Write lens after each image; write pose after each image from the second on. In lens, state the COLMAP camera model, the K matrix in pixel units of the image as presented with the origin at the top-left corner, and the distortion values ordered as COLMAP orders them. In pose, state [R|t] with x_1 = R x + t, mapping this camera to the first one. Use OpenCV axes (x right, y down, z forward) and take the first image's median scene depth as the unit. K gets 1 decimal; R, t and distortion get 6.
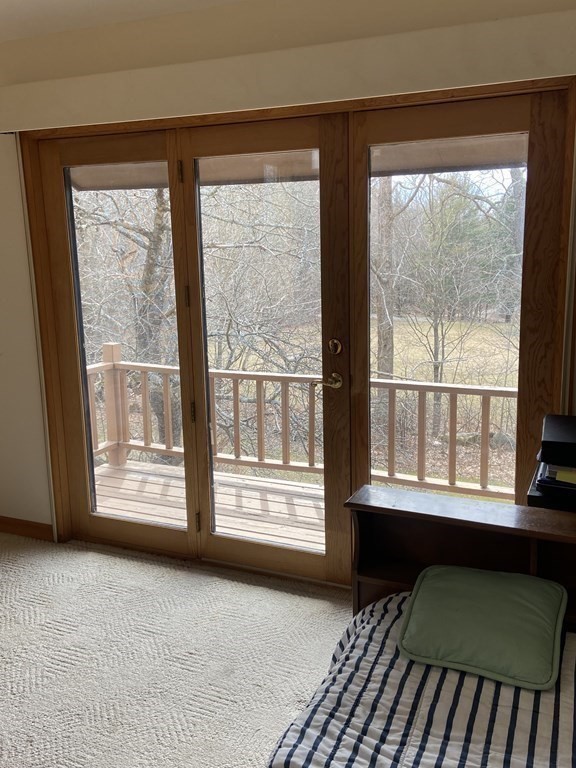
lens RADIAL K [[684.3, 0, 286.7], [0, 684.3, 381.9], [0, 0, 1]] dist [0.063376, -0.090026]
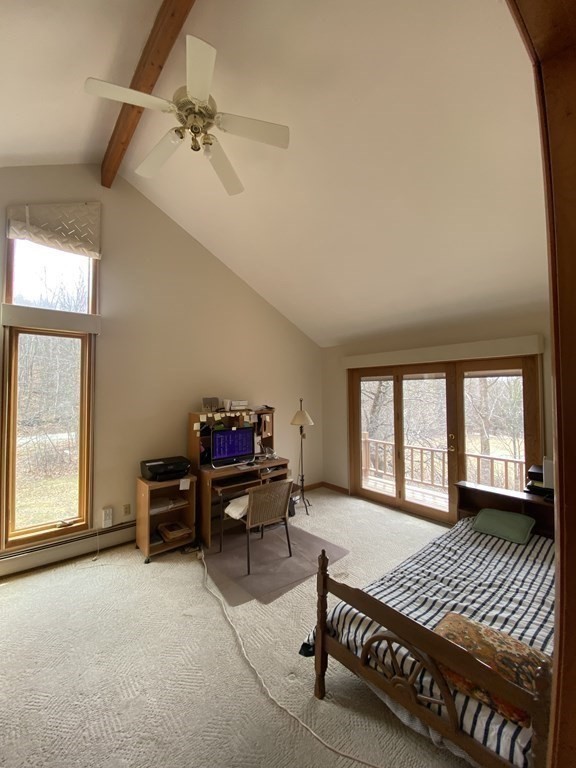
lens RADIAL K [[307.6, 0, 292.4], [0, 307.6, 381.1], [0, 0, 1]] dist [0.001329, 0.000102]
pose [[0.911302, 0.004709, -0.411713, -0.007456], [-0.104085, 0.970092, -0.219291, 0.068780], [0.398366, 0.242694, 0.884536, -0.441439]]
